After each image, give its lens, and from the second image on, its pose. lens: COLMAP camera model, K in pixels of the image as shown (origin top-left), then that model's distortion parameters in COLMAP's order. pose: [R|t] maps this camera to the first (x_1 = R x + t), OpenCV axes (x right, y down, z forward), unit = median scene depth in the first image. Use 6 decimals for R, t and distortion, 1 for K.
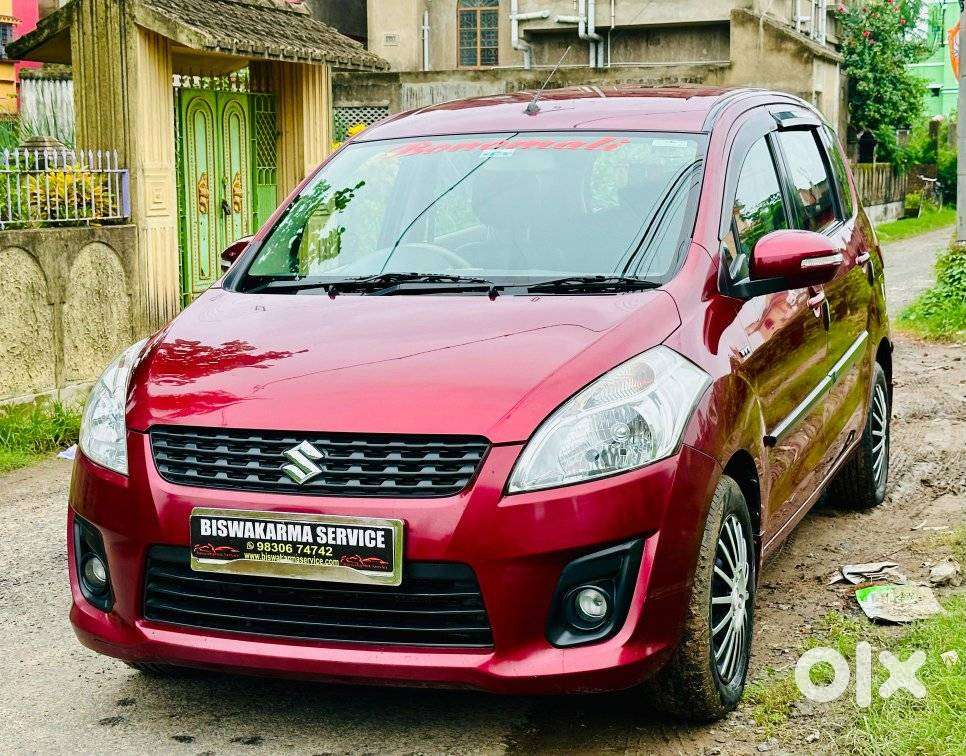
lens RADIAL K [[1724.6, 0, 510.2], [0, 1724.6, 376.9], [0, 0, 1]] dist [0.127244, -0.062160]
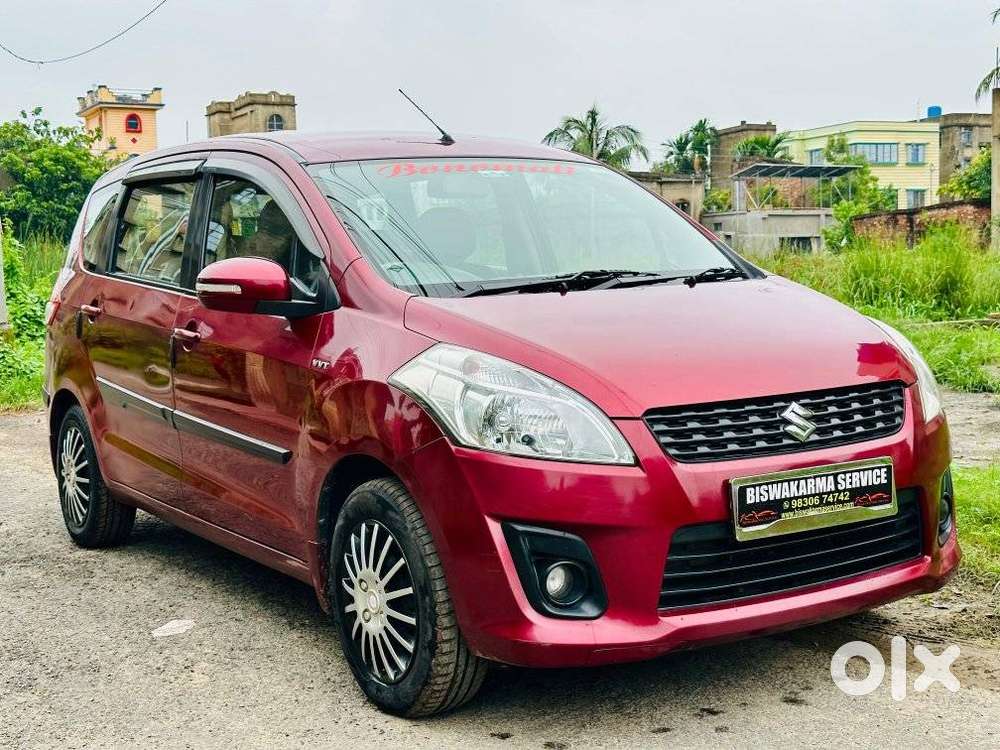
lens RADIAL K [[1421.3, 0, 500.0], [0, 1421.3, 375.0], [0, 0, 1]] dist [0.149693, -0.075316]
pose [[0.602974, -0.072514, 0.794459, -0.937759], [0.126528, 0.991948, -0.005492, 0.001954], [-0.787663, 0.103832, 0.607294, 0.600170]]
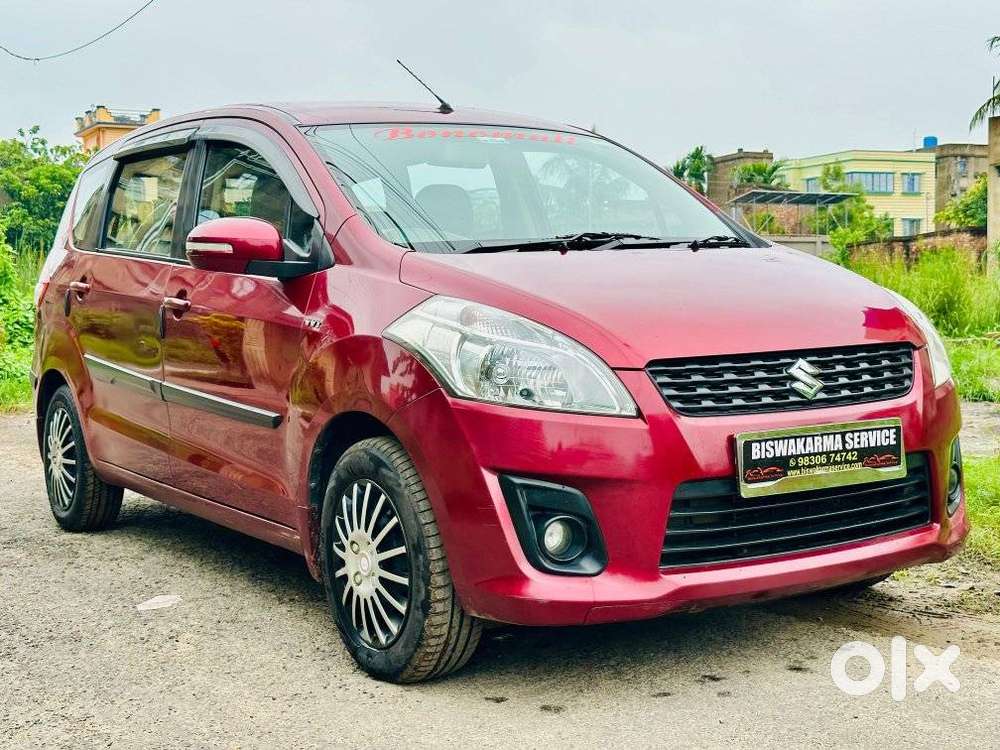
lens RADIAL K [[1421.3, 0, 500.0], [0, 1421.3, 375.0], [0, 0, 1]] dist [0.149693, -0.075316]
pose [[0.600753, -0.050054, 0.797866, -0.919946], [0.116926, 0.992807, -0.025756, 0.047908], [-0.790838, 0.108764, 0.602284, 0.623120]]
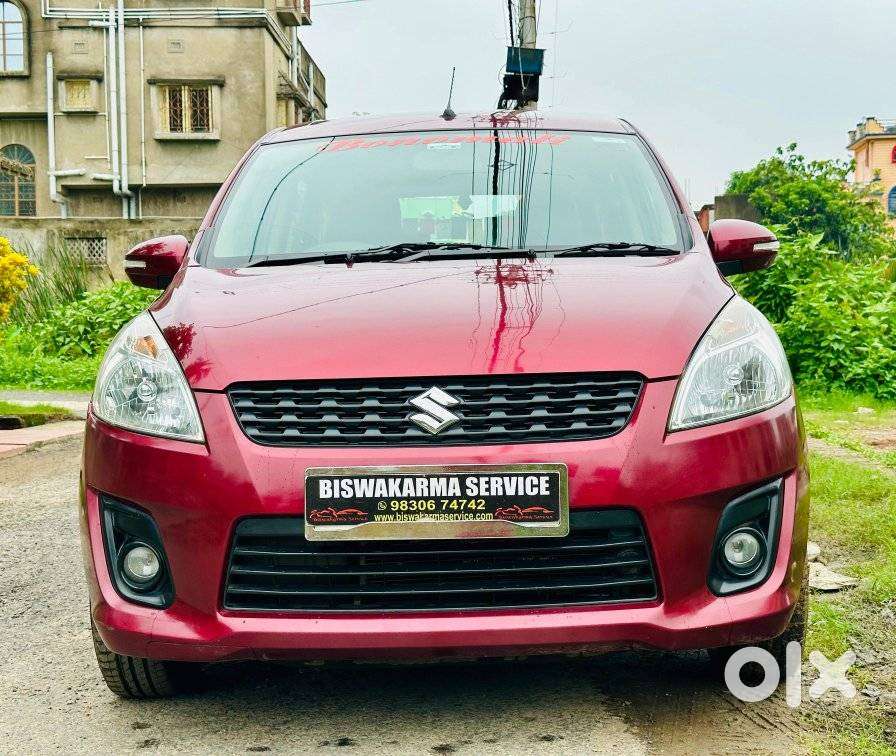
lens RADIAL K [[1424.9, 0, 470.1], [0, 1424.9, 378.7], [0, 0, 1]] dist [0.144218, -0.022347]
pose [[0.944765, -0.017309, 0.327292, -0.344290], [0.046571, 0.995562, -0.081780, 0.094359], [-0.324424, 0.092505, 0.941378, 0.293809]]
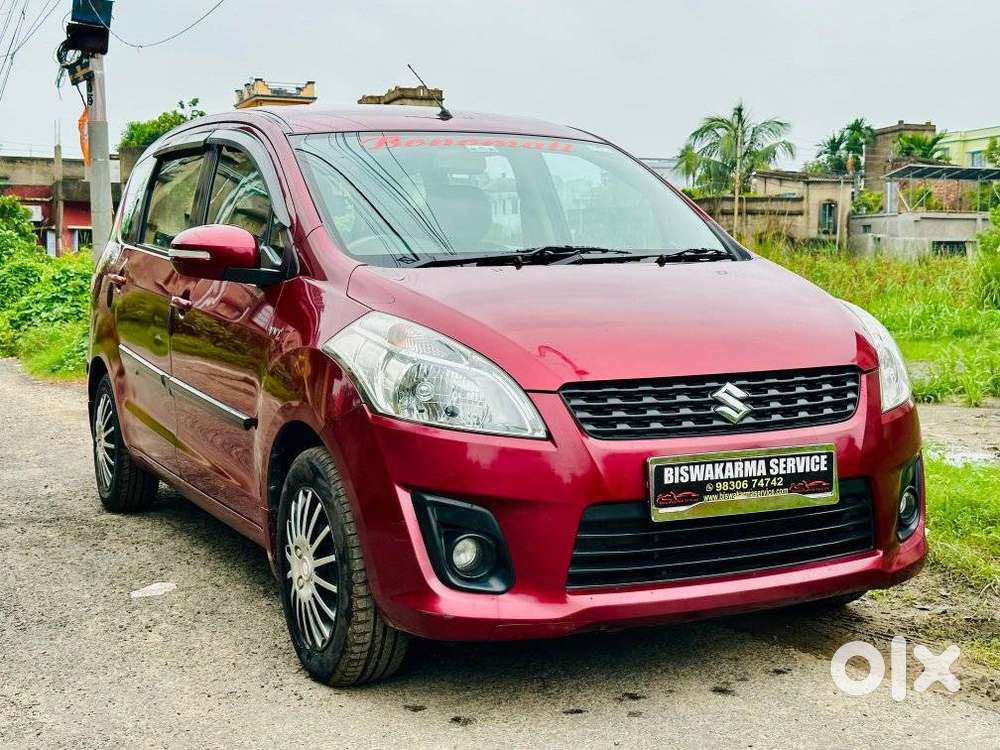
lens RADIAL K [[1421.3, 0, 500.0], [0, 1421.3, 375.0], [0, 0, 1]] dist [0.149693, -0.075316]
pose [[0.686816, -0.050684, 0.725062, -0.840028], [0.090237, 0.995794, -0.015868, 0.033598], [-0.721208, 0.076325, 0.688501, 0.504265]]
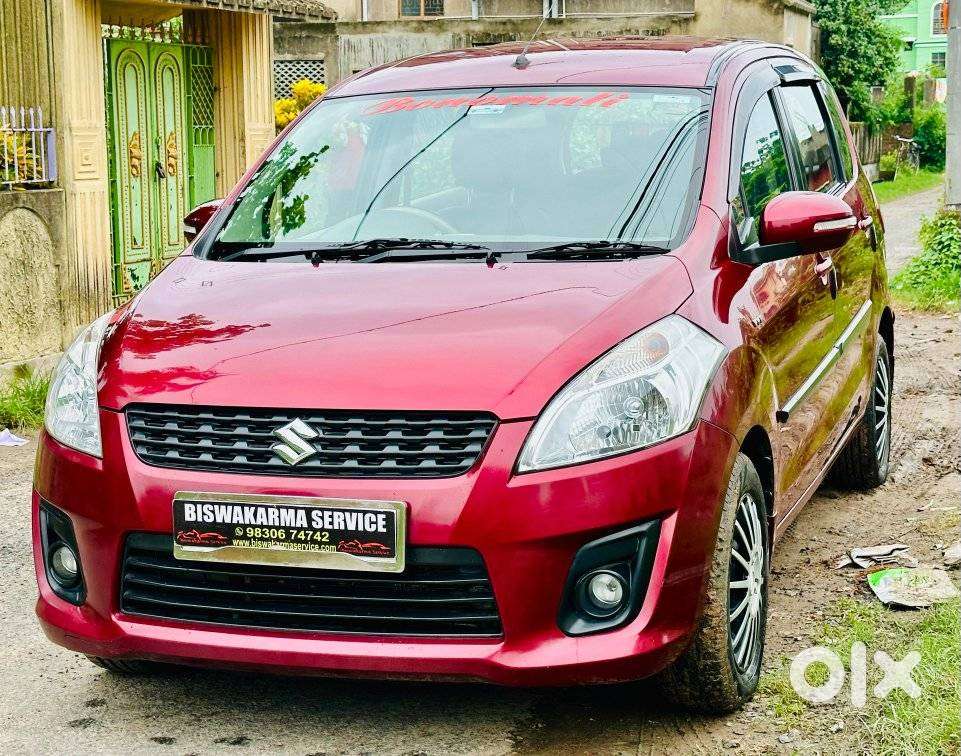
lens RADIAL K [[1872.5, 0, 534.7], [0, 1872.5, 379.2], [0, 0, 1]] dist [0.124150, -0.106985]
pose [[0.998946, -0.006904, 0.045370, -0.036547], [0.006321, 0.999896, 0.012977, 0.003415], [-0.045455, -0.012676, 0.998886, -0.015673]]
